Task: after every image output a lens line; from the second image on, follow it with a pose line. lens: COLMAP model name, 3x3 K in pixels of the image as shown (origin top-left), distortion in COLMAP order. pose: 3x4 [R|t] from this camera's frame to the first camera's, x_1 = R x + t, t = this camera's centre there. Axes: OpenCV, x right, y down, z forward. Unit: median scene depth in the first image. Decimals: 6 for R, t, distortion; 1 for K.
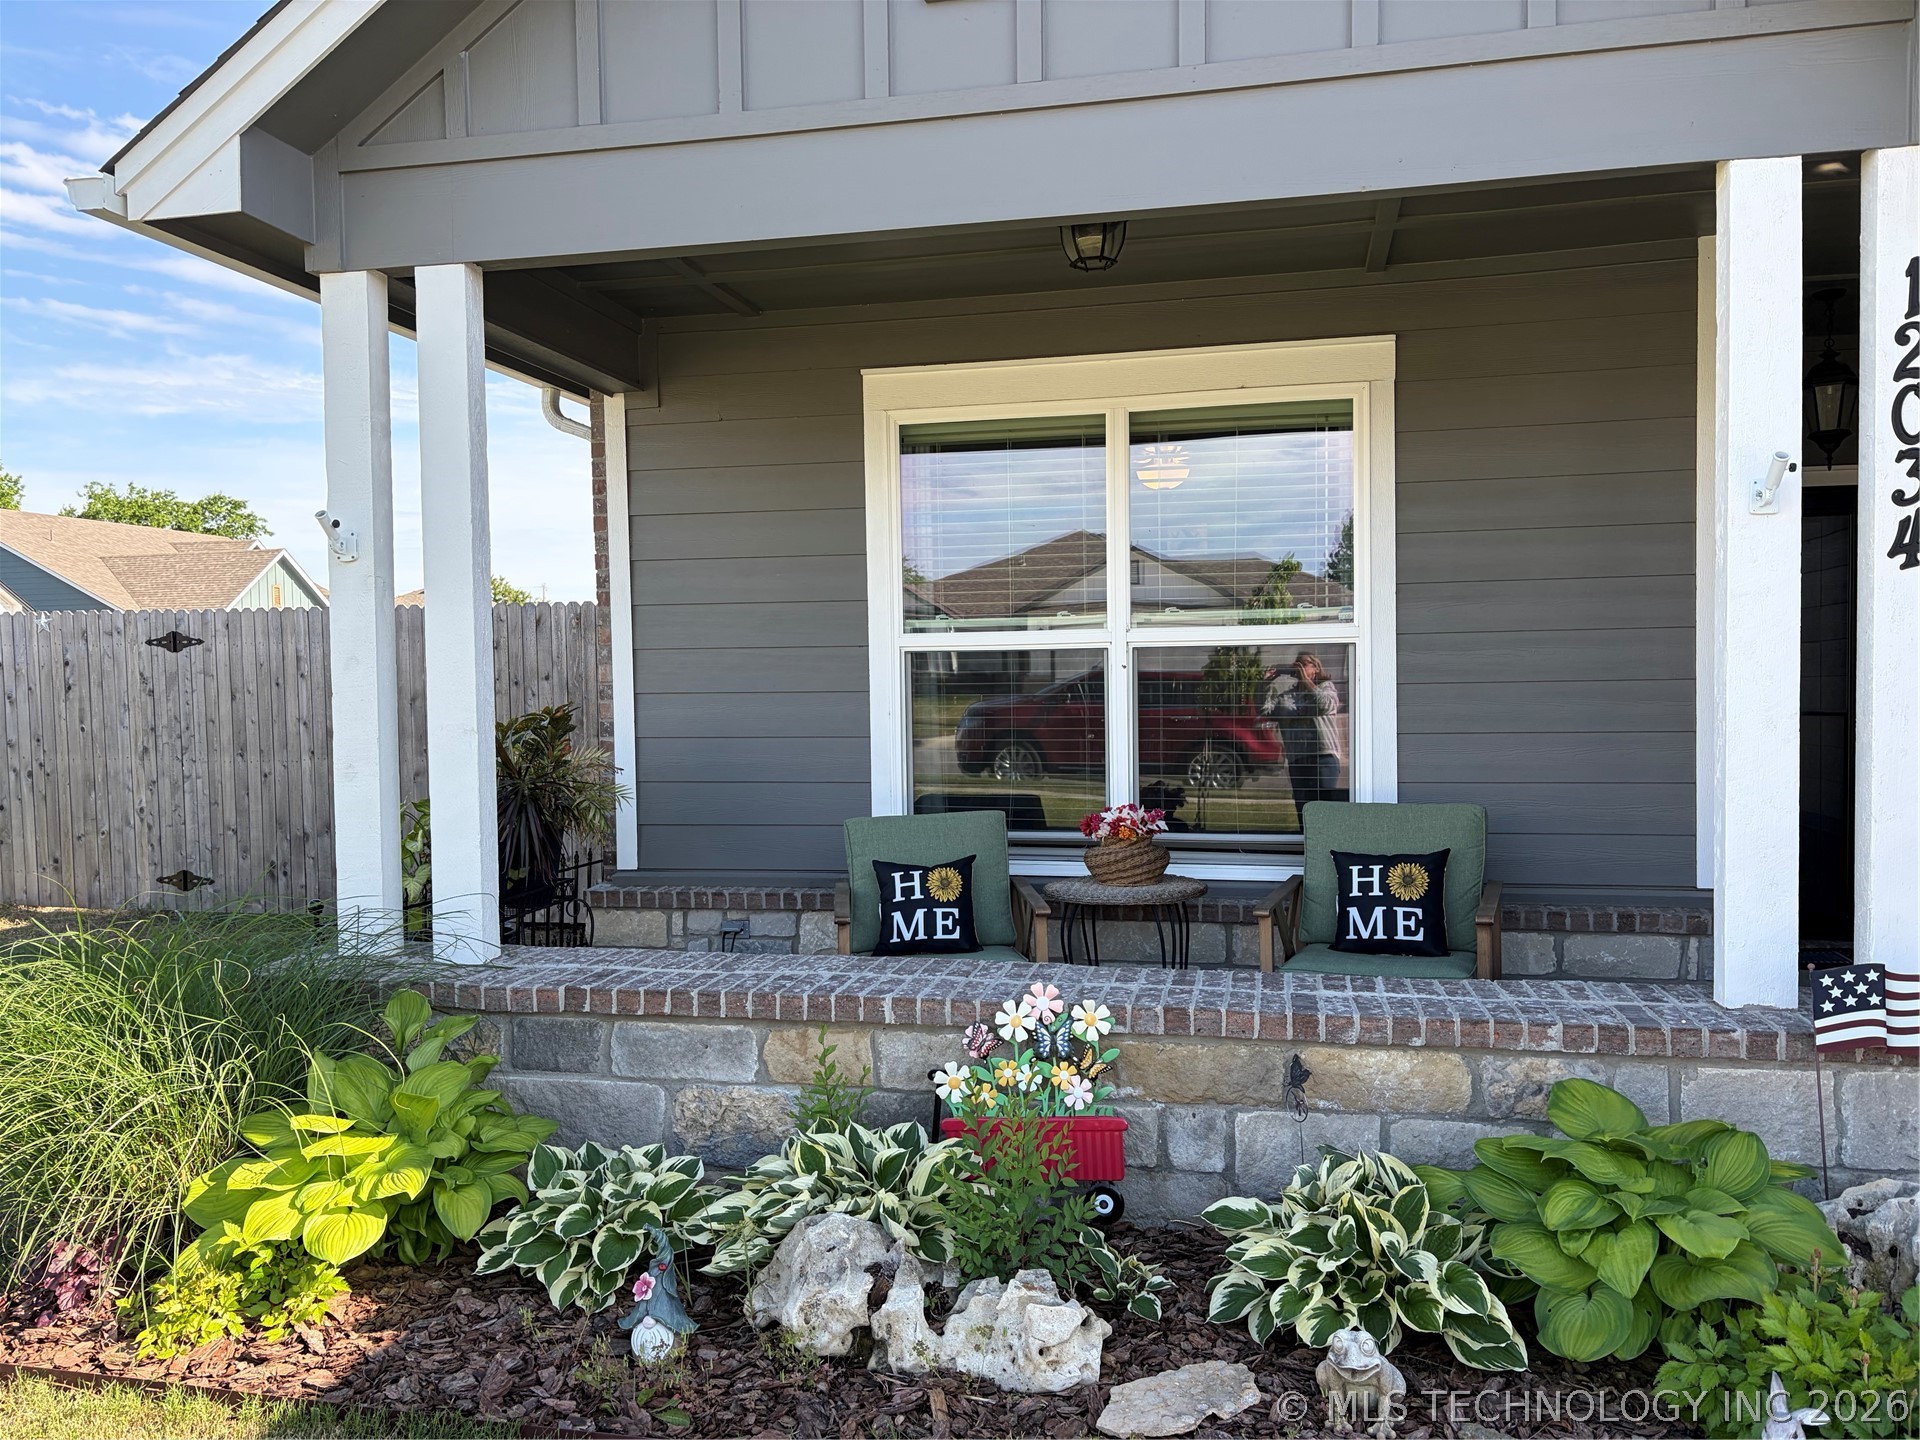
lens RADIAL K [[1450.3, 0, 969.8], [0, 1450.3, 717.3], [0, 0, 1]] dist [0.044940, -0.036102]
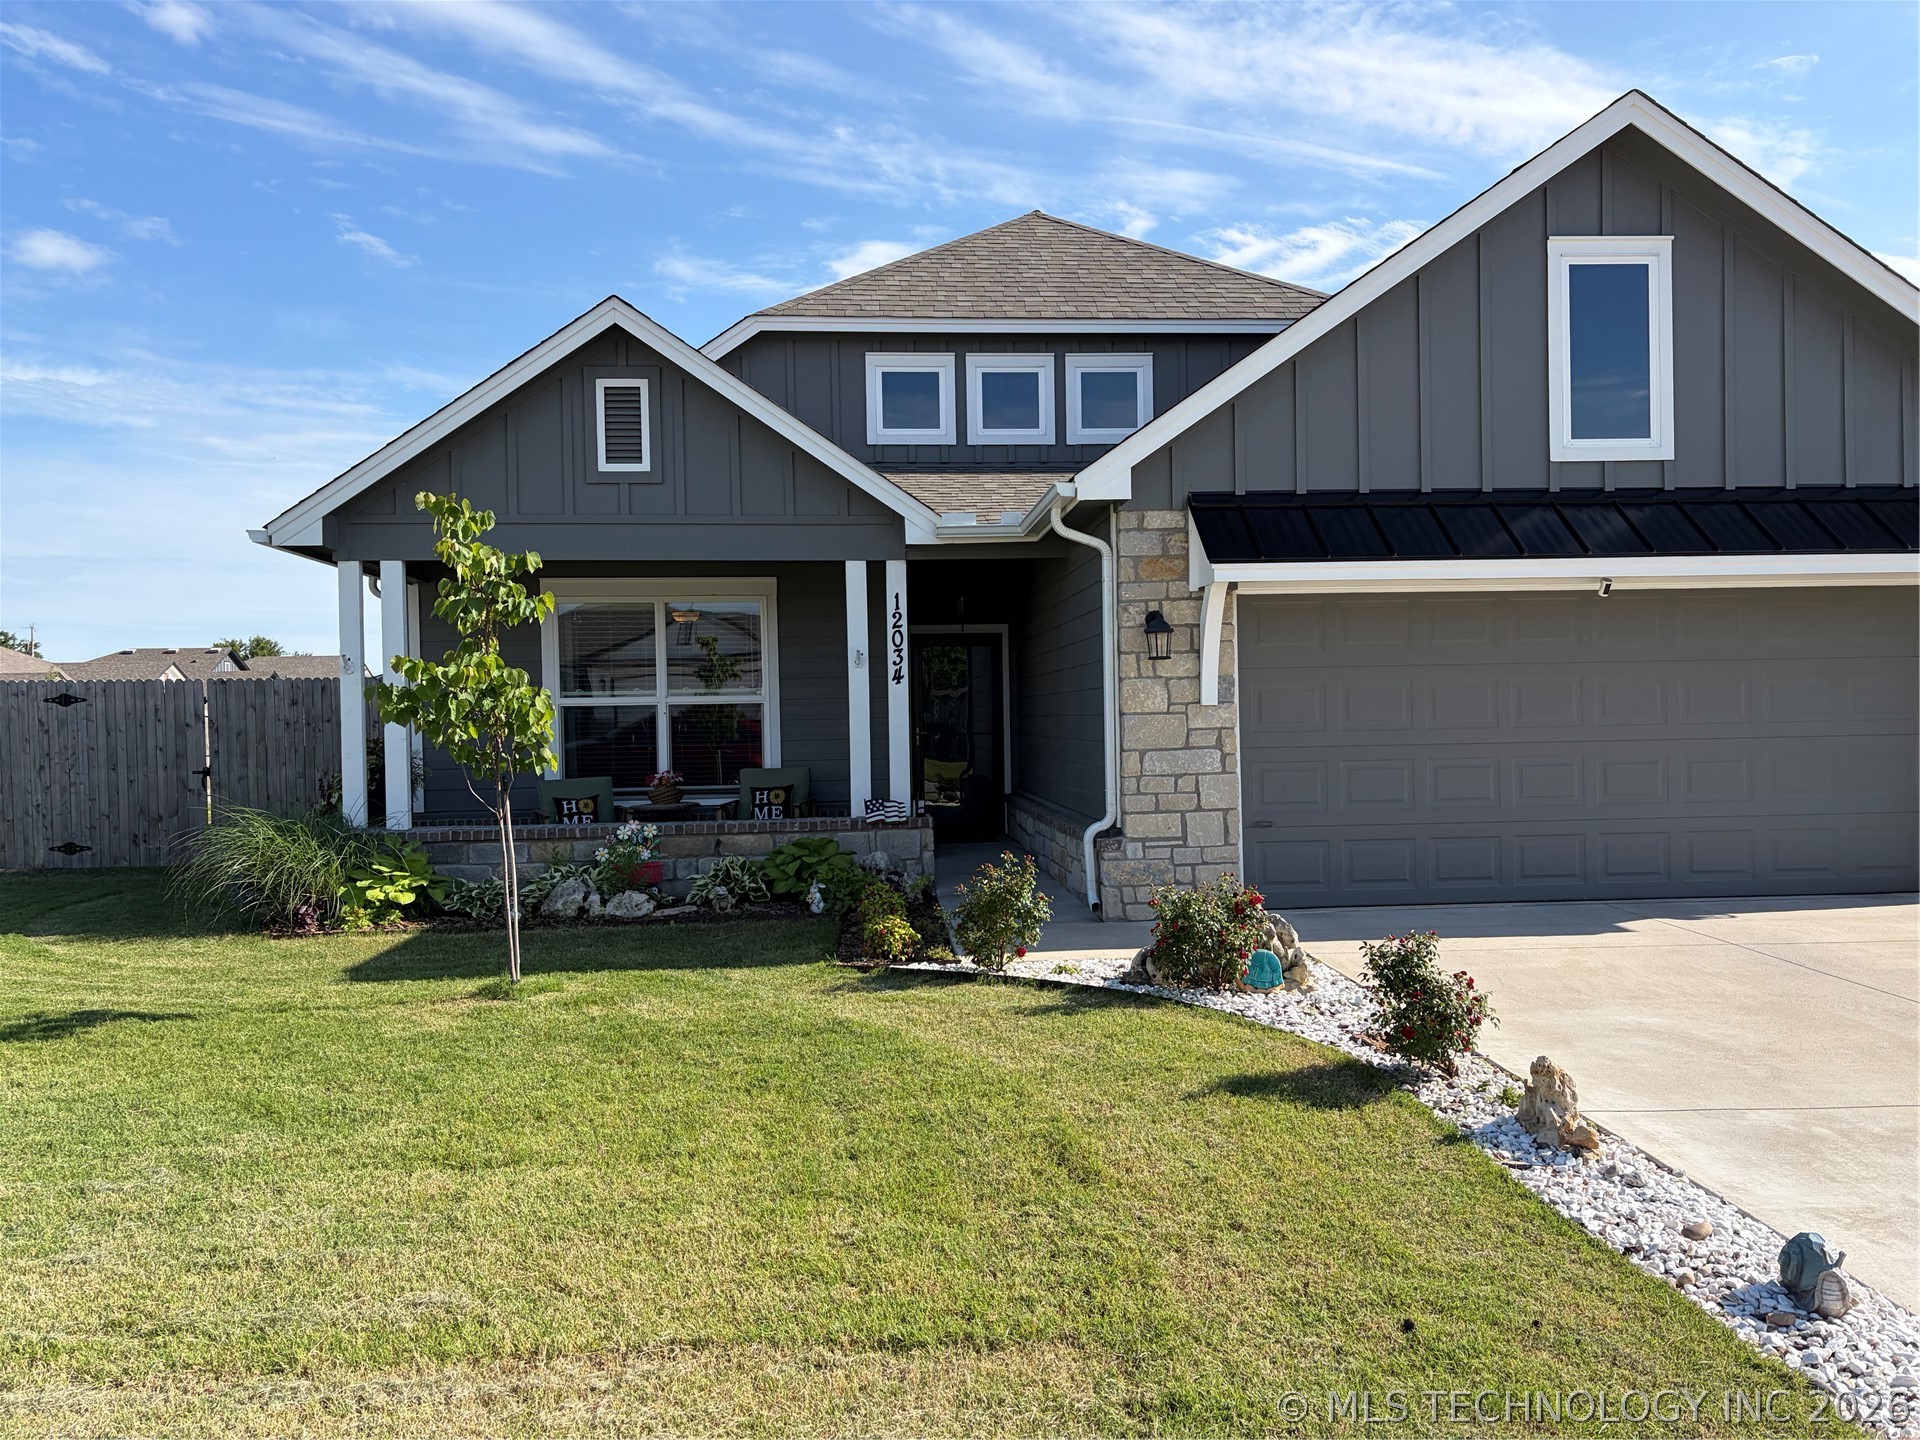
lens RADIAL K [[1450.3, 0, 974.9], [0, 1450.3, 705.0], [0, 0, 1]] dist [0.044940, -0.036102]
pose [[0.954673, -0.001871, 0.297650, -0.117456], [0.013837, 0.999178, -0.038099, 0.050433], [-0.297334, 0.040490, 0.953915, -1.436520]]
